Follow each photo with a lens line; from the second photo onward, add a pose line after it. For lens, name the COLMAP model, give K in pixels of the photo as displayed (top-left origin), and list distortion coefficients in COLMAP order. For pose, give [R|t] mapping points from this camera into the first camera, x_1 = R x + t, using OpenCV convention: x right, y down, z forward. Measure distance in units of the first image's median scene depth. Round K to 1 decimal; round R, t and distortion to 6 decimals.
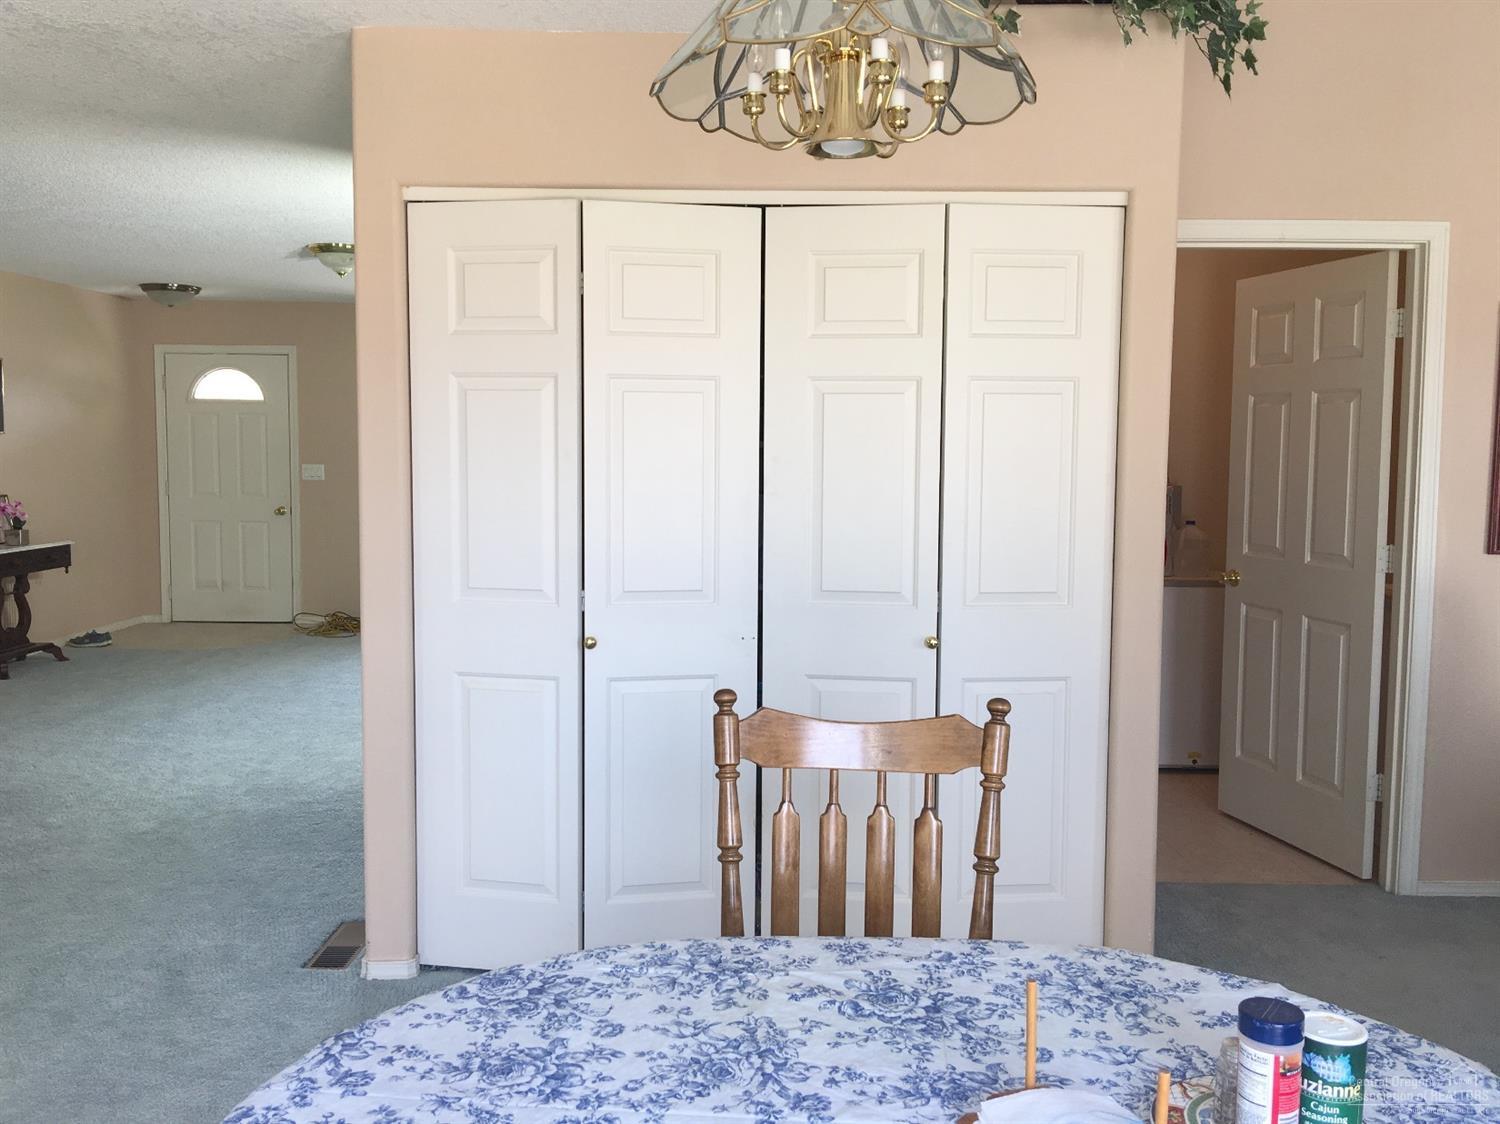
lens RADIAL K [[1259.0, 0, 753.2], [0, 1259.0, 549.3], [0, 0, 1]] dist [0.064776, -0.103219]
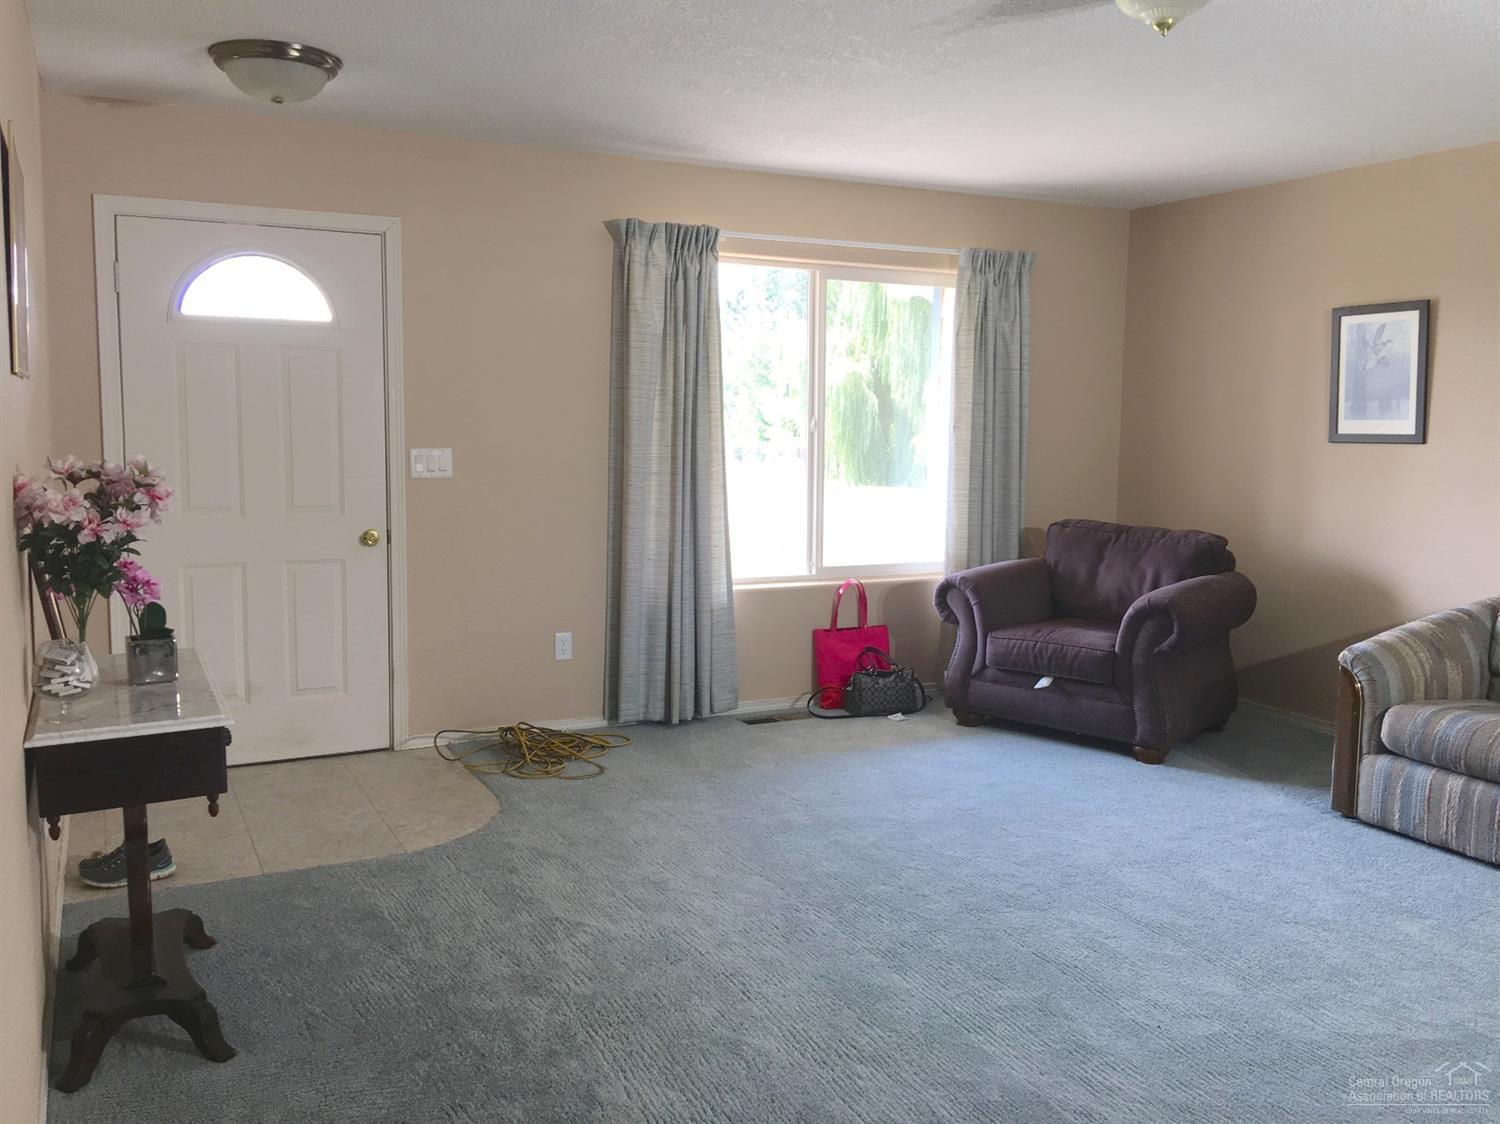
lens RADIAL K [[1259.0, 0, 748.2], [0, 1259.0, 552.2], [0, 0, 1]] dist [0.064776, -0.103219]
pose [[0.886291, -0.049092, 0.460519, -1.153787], [0.034292, 0.998593, 0.040455, -0.098088], [-0.461857, -0.020062, 0.886727, 1.141258]]
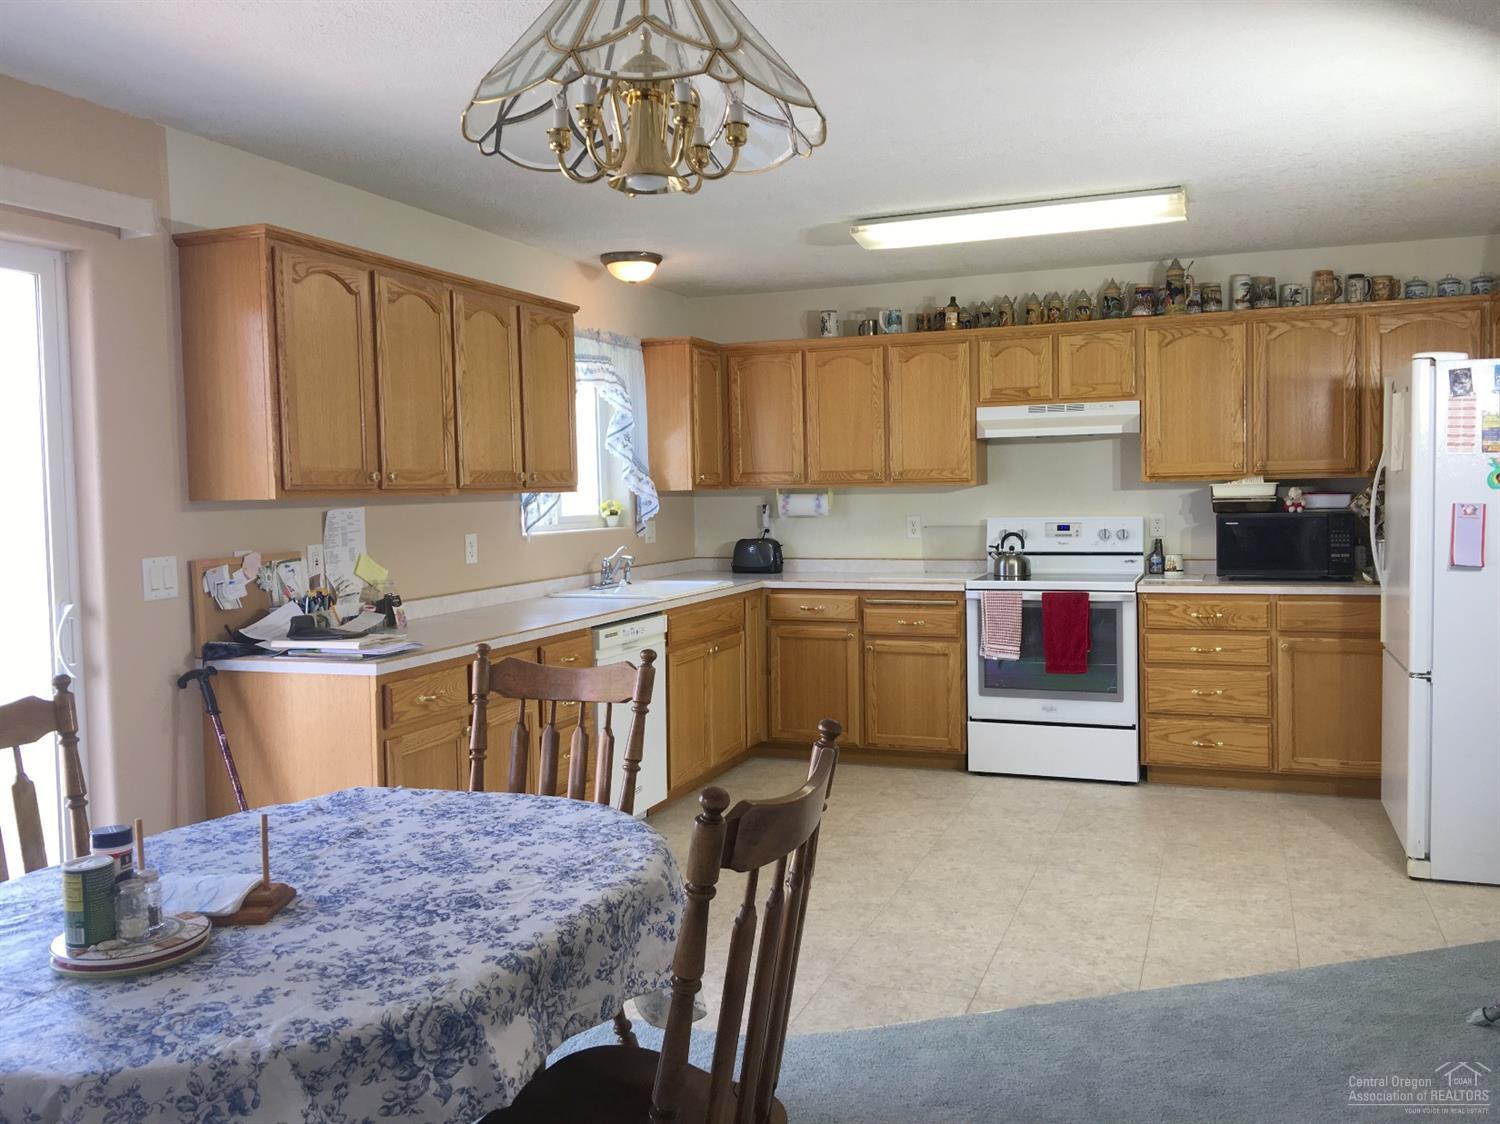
lens RADIAL K [[1259.0, 0, 745.7], [0, 1259.0, 552.9], [0, 0, 1]] dist [0.064776, -0.103219]
pose [[-0.350378, 0.046641, -0.935446, 0.486813], [-0.060873, 0.995514, 0.072436, -0.044406], [0.934628, 0.082323, -0.345967, 0.688081]]
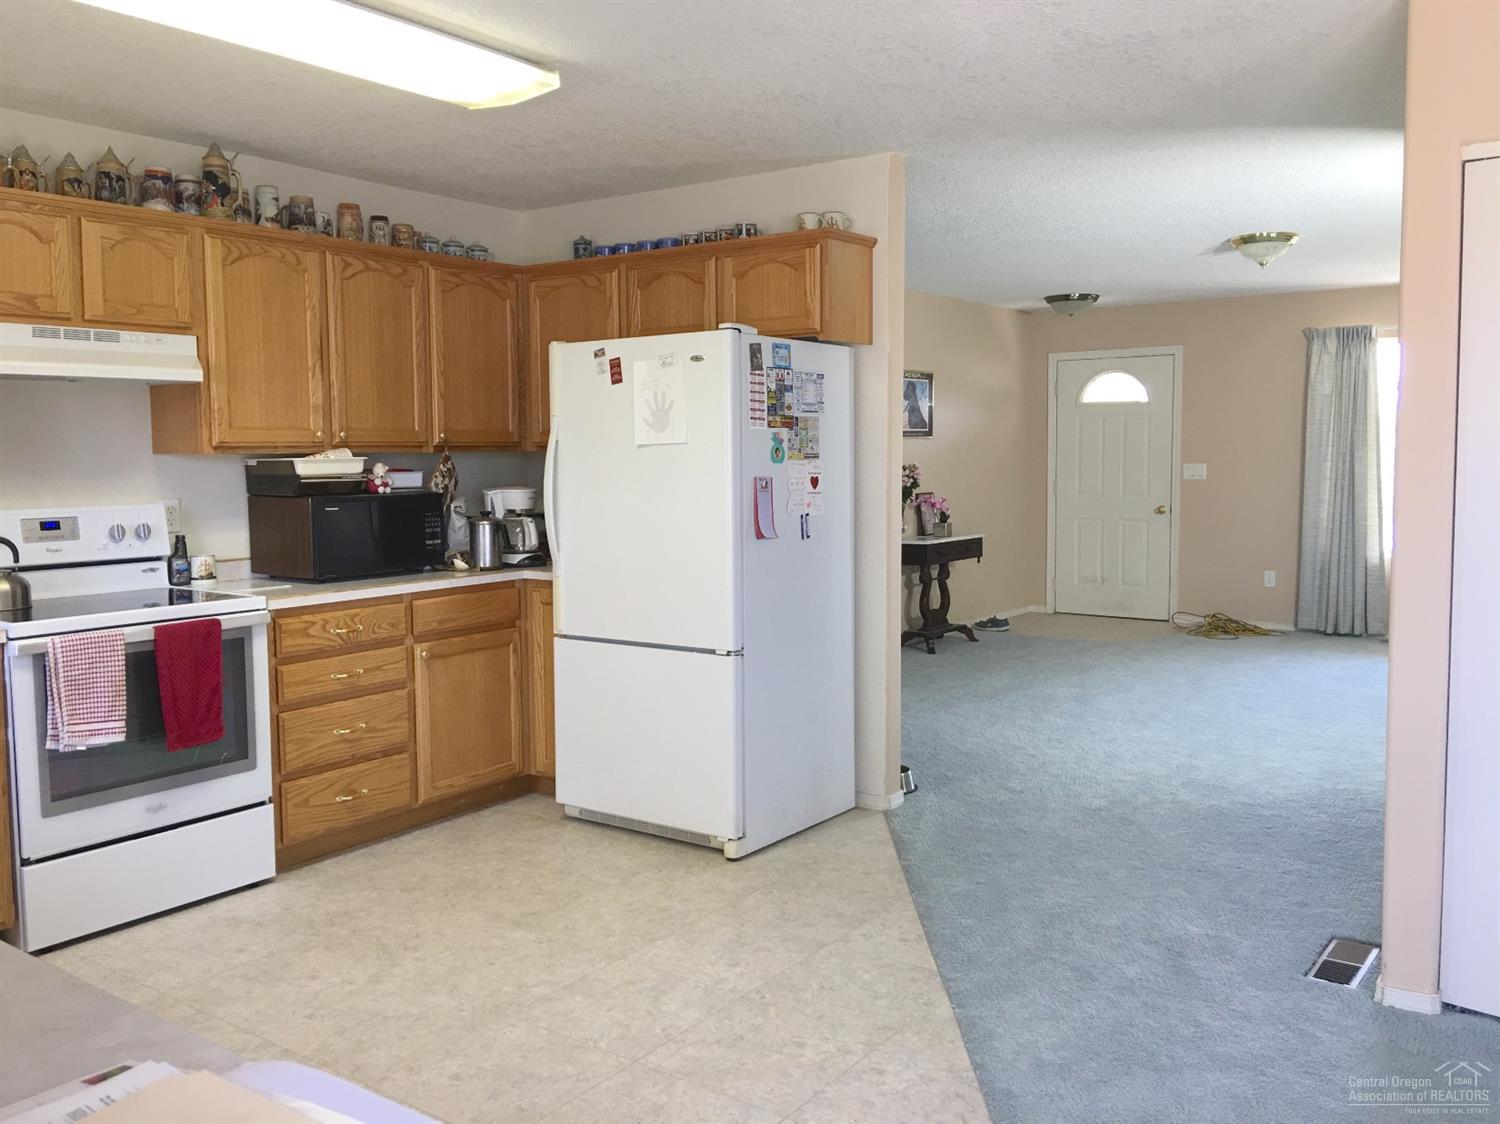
lens RADIAL K [[1259.0, 0, 755.6], [0, 1259.0, 547.9], [0, 0, 1]] dist [0.064776, -0.103219]
pose [[0.816896, 0.029300, -0.576040, -0.131770], [-0.032034, 0.999472, 0.005408, 0.011749], [0.575894, 0.014035, 0.817404, -0.026033]]
